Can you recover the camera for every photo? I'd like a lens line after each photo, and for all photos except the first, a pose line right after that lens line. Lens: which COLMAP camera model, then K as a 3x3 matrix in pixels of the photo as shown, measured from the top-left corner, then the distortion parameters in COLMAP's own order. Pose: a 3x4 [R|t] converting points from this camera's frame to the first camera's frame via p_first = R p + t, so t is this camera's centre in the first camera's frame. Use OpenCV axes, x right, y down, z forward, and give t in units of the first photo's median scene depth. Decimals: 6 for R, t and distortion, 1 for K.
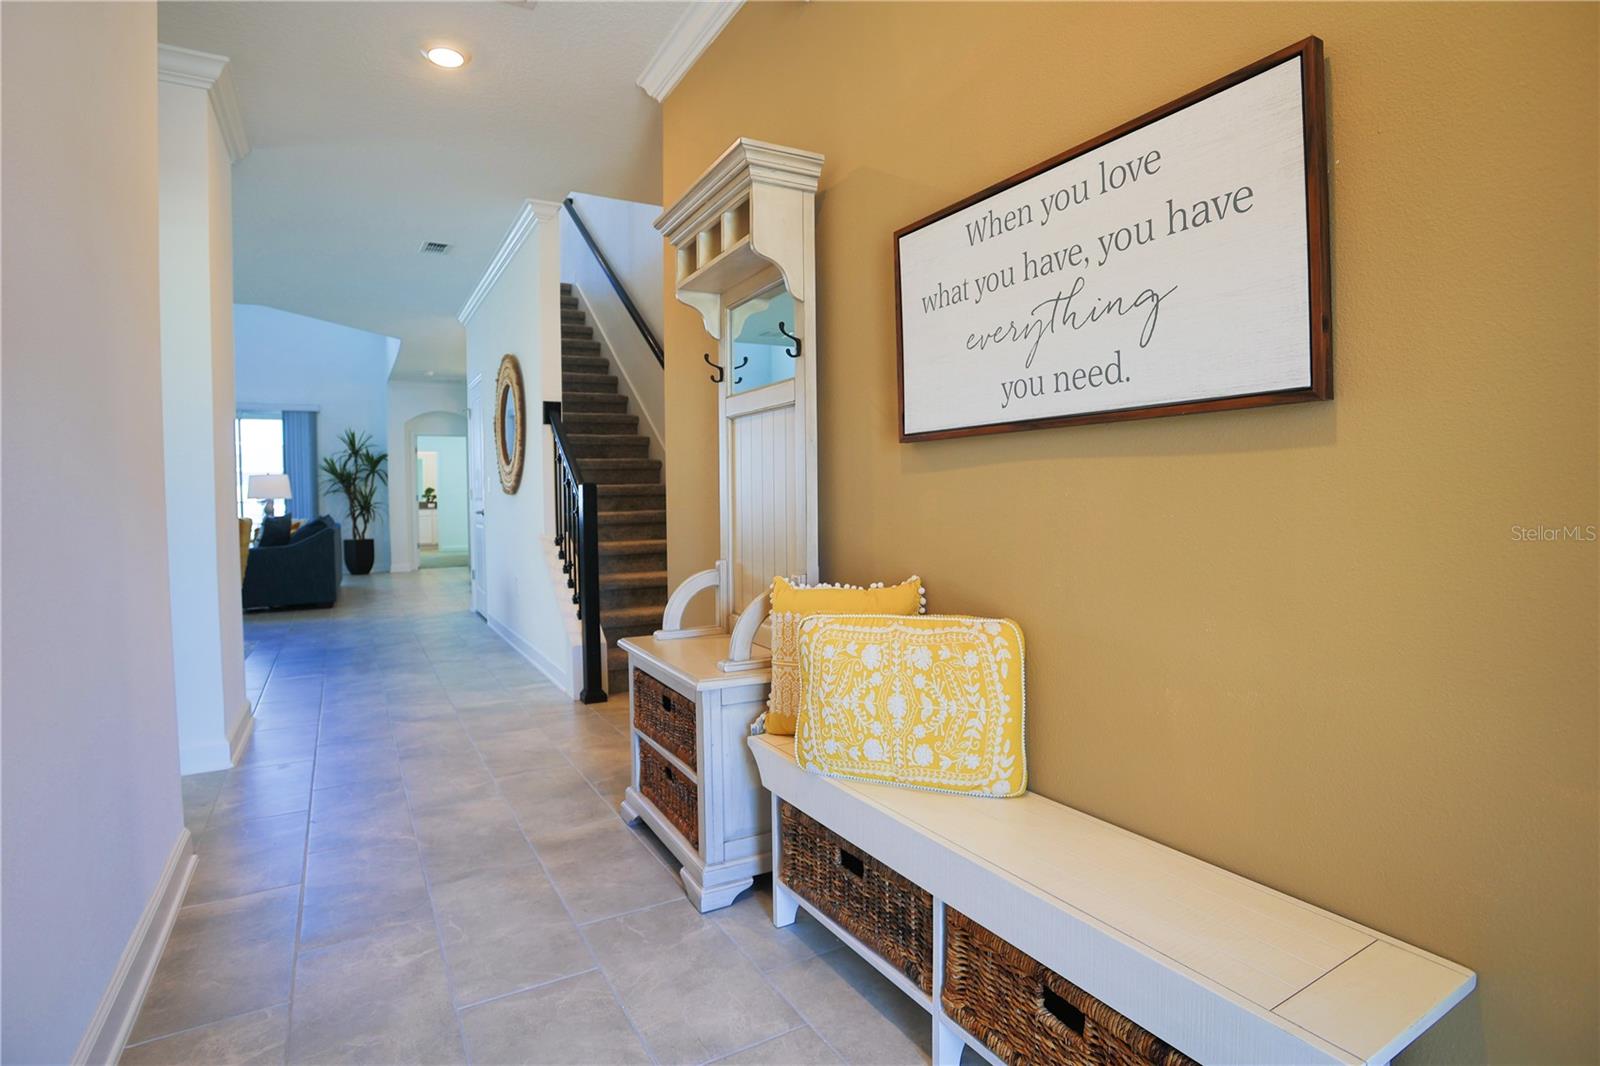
lens RADIAL K [[813.0, 0, 796.9], [0, 813.0, 530.1], [0, 0, 1]] dist [-0.074756, 0.026924]
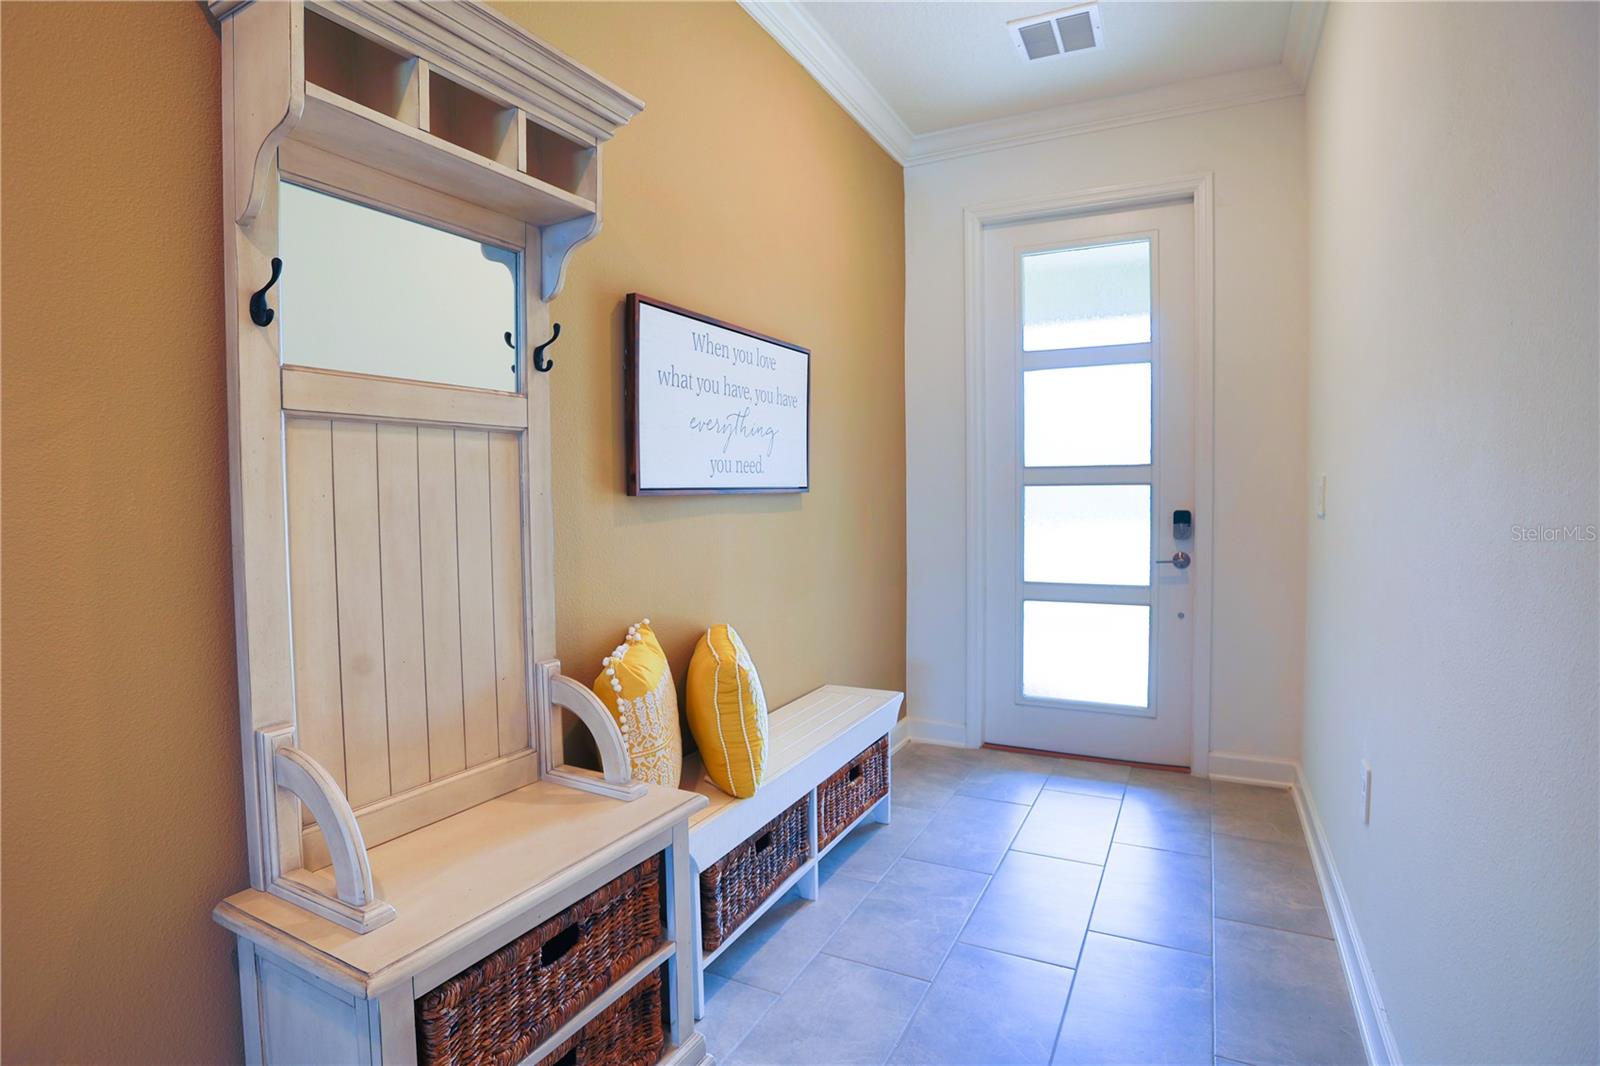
lens RADIAL K [[813.0, 0, 795.5], [0, 813.0, 532.1], [0, 0, 1]] dist [-0.074756, 0.026924]
pose [[-0.543385, -0.026272, 0.839073, -1.069669], [0.050835, 0.996646, 0.064127, -0.146777], [-0.837943, 0.077500, -0.540227, 1.735843]]
